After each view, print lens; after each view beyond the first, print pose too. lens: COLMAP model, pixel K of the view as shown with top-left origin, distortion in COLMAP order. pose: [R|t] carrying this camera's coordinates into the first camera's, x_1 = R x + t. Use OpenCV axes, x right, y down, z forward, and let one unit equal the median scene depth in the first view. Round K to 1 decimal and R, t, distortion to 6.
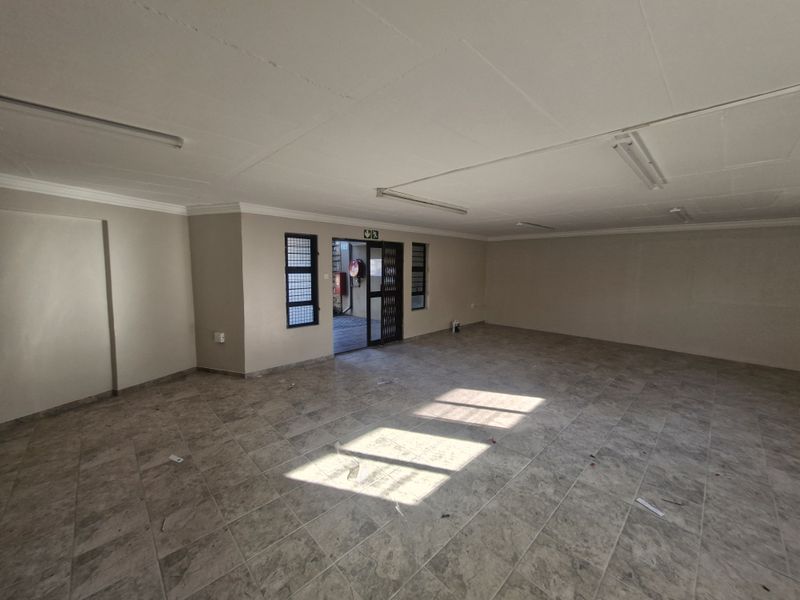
lens RADIAL K [[313.2, 0, 400.1], [0, 313.2, 290.0], [0, 0, 1]] dist [0.002940, -0.002727]
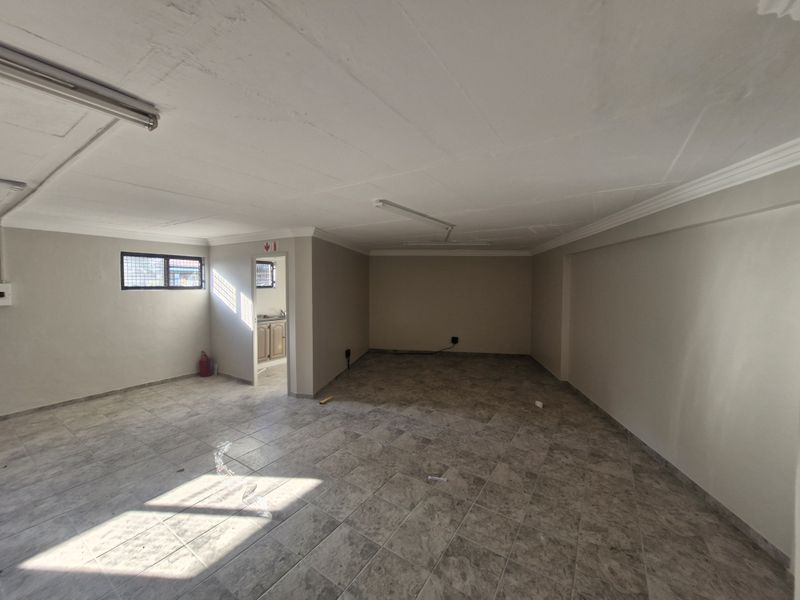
lens RADIAL K [[311.8, 0, 391.2], [0, 311.8, 283.3], [0, 0, 1]] dist [0.002406, 0.000144]
pose [[-0.980111, -0.009978, -0.198199, -0.279867], [-0.025866, 0.996639, 0.077733, -0.124207], [0.196757, 0.081314, -0.977075, 1.461292]]
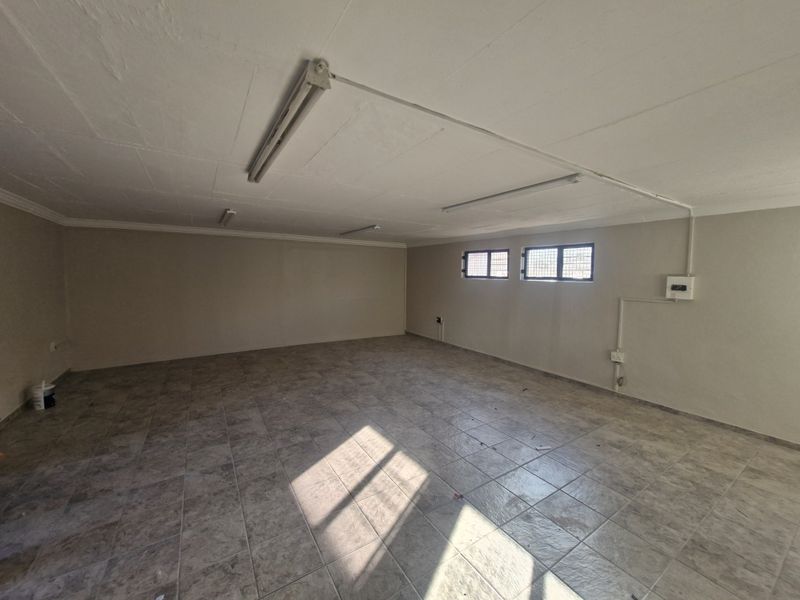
lens RADIAL K [[313.2, 0, 400.1], [0, 313.2, 290.0], [0, 0, 1]] dist [0.002940, -0.002727]
pose [[0.195434, -0.061022, 0.978817, -0.409048], [0.068732, 0.996460, 0.048399, -0.073909], [-0.978305, 0.057817, 0.198936, 0.830244]]
